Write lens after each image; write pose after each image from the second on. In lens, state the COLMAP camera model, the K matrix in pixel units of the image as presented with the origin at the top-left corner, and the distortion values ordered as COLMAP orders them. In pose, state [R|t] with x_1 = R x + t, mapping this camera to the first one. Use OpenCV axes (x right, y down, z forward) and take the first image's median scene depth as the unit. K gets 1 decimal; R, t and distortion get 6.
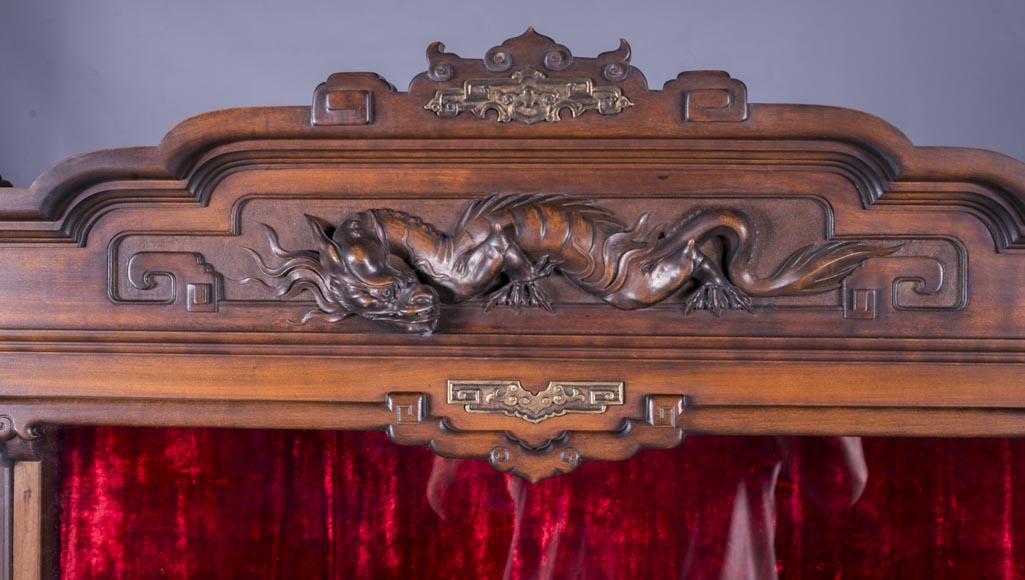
lens RADIAL K [[1459.1, 0, 512.6], [0, 1459.1, 288.0], [0, 0, 1]] dist [-0.018912, 0.000000]
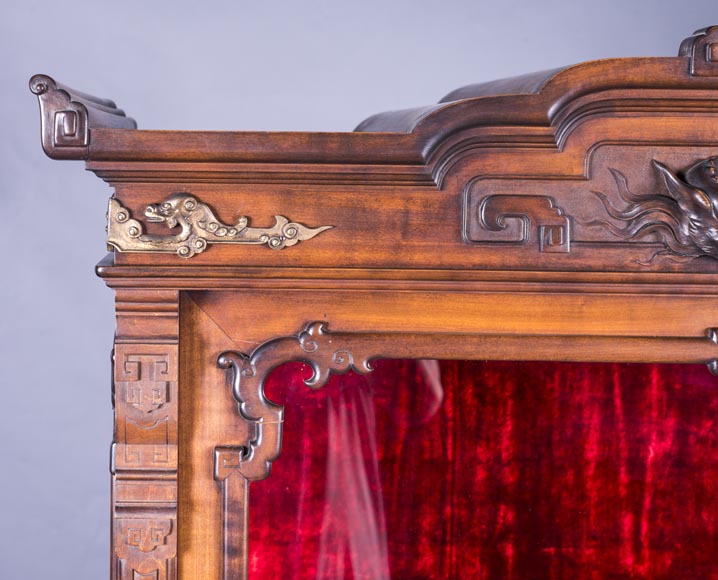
lens RADIAL K [[1343.4, 0, 358.9], [0, 1343.4, 291.2], [0, 0, 1]] dist [0.019868, 0.000000]
pose [[0.997288, 0.001351, 0.073590, -0.411953], [-0.005431, 0.998456, 0.055276, -0.008293], [-0.073401, -0.055526, 0.995756, 0.040767]]
